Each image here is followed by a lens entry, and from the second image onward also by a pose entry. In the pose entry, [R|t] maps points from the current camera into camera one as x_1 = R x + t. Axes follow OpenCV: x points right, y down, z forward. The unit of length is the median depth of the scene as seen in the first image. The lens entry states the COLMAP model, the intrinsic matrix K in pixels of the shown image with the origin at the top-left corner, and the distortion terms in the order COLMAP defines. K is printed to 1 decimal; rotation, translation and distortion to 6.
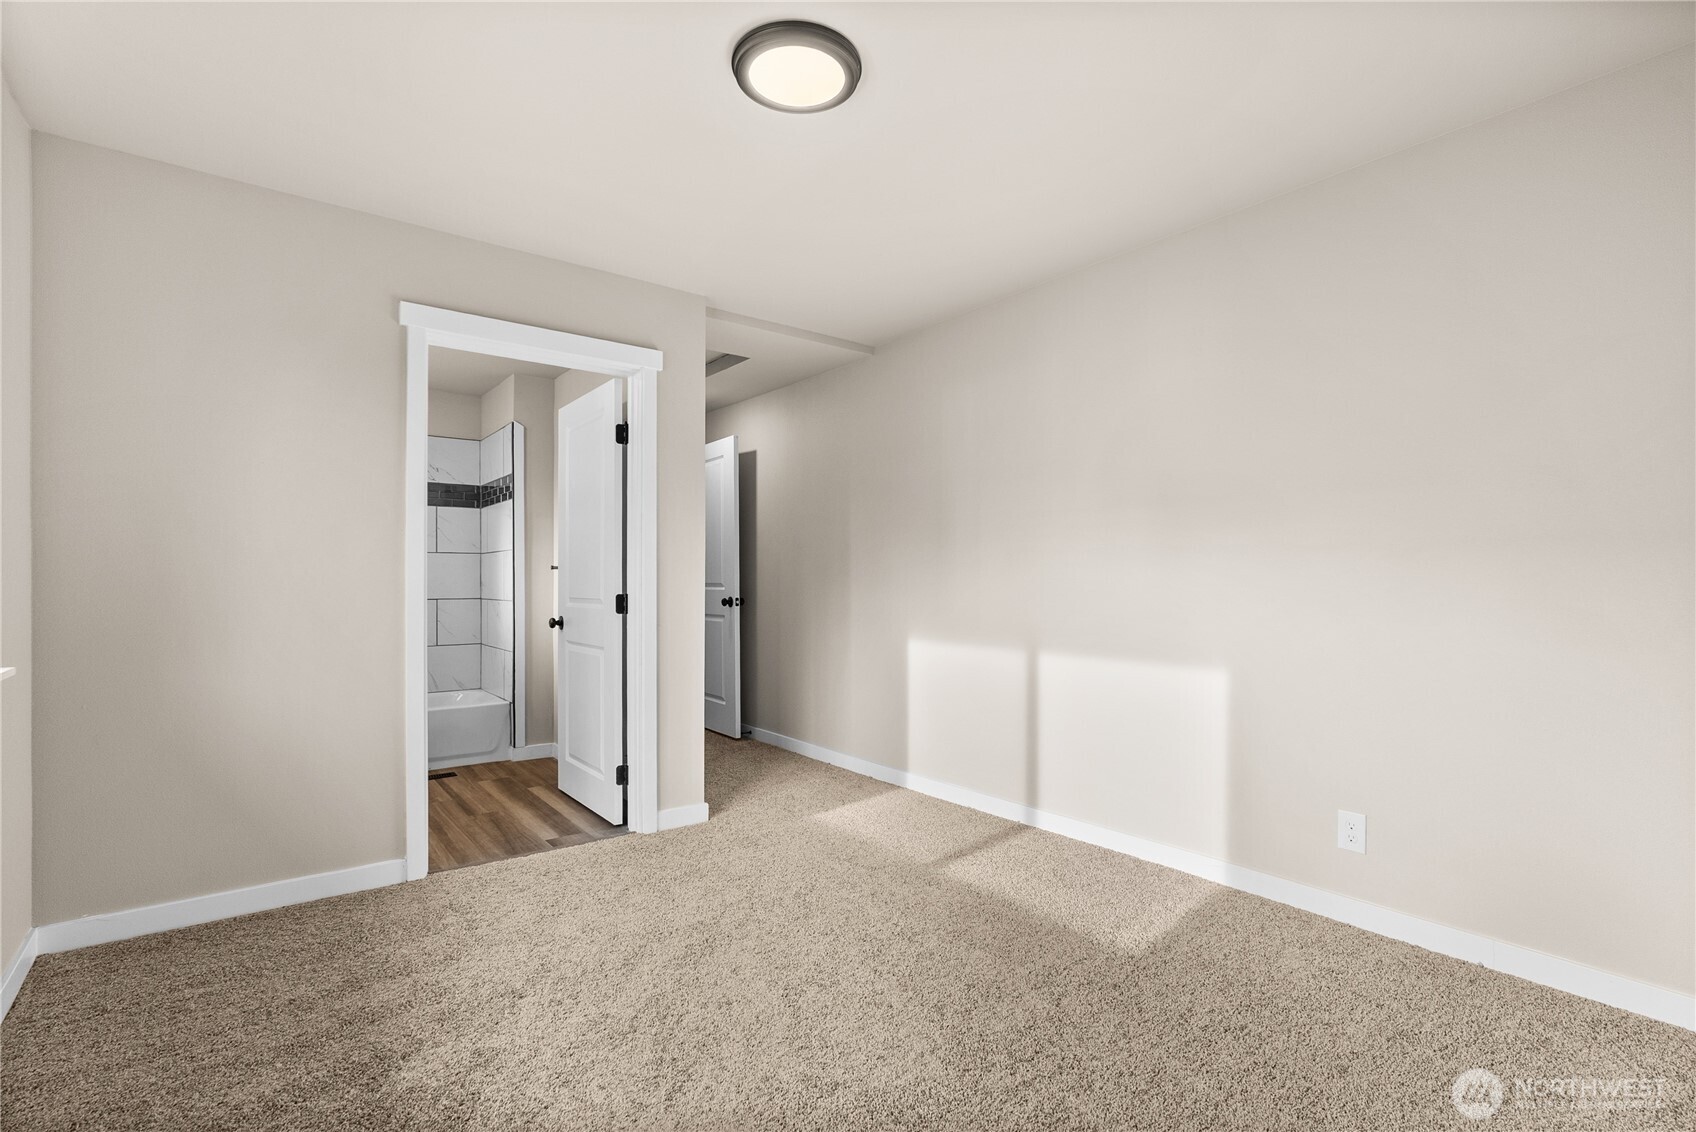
lens RADIAL K [[785.4, 0, 857.6], [0, 785.4, 572.3], [0, 0, 1]] dist [-0.007317, 0.002524]
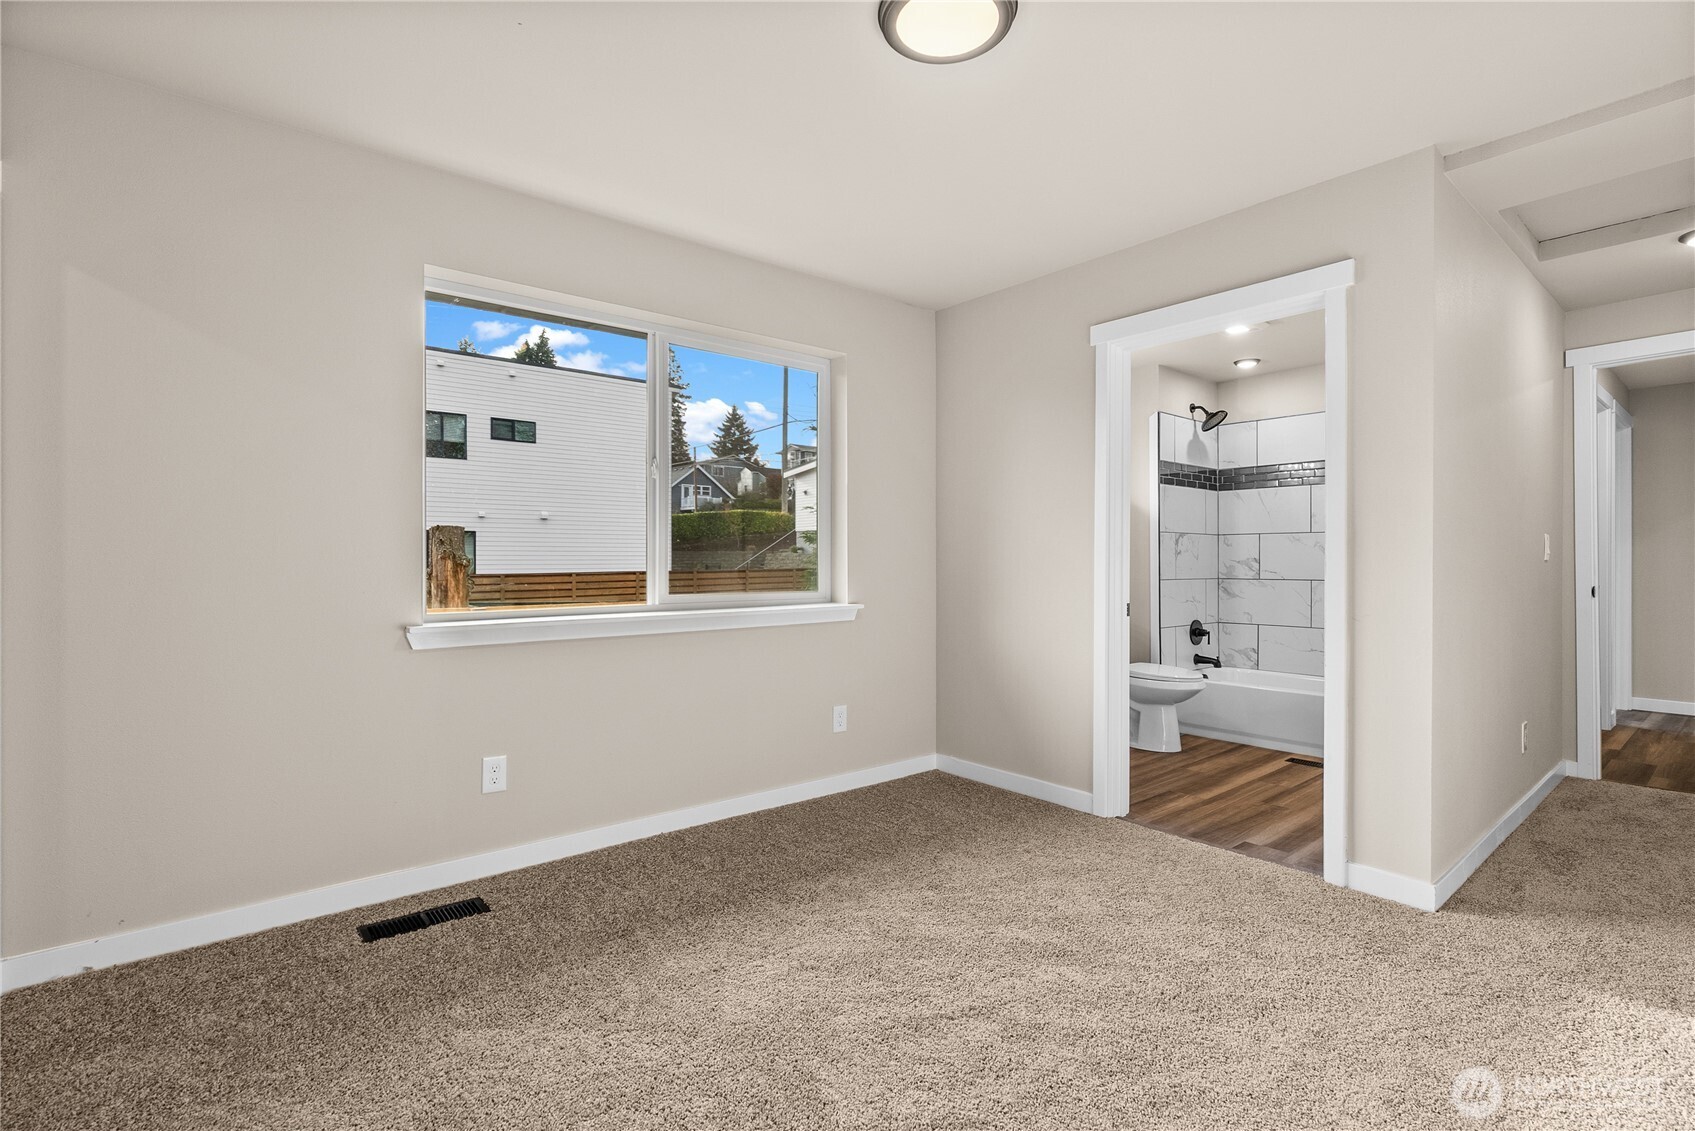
lens RADIAL K [[785.0, 0, 852.8], [0, 785.0, 559.9], [0, 0, 1]] dist [-0.007317, 0.002524]
pose [[0.037898, 0.002551, -0.999278, 0.518010], [0.009903, 0.999947, 0.002928, 0.001658], [0.999233, -0.010007, 0.037871, 0.514589]]
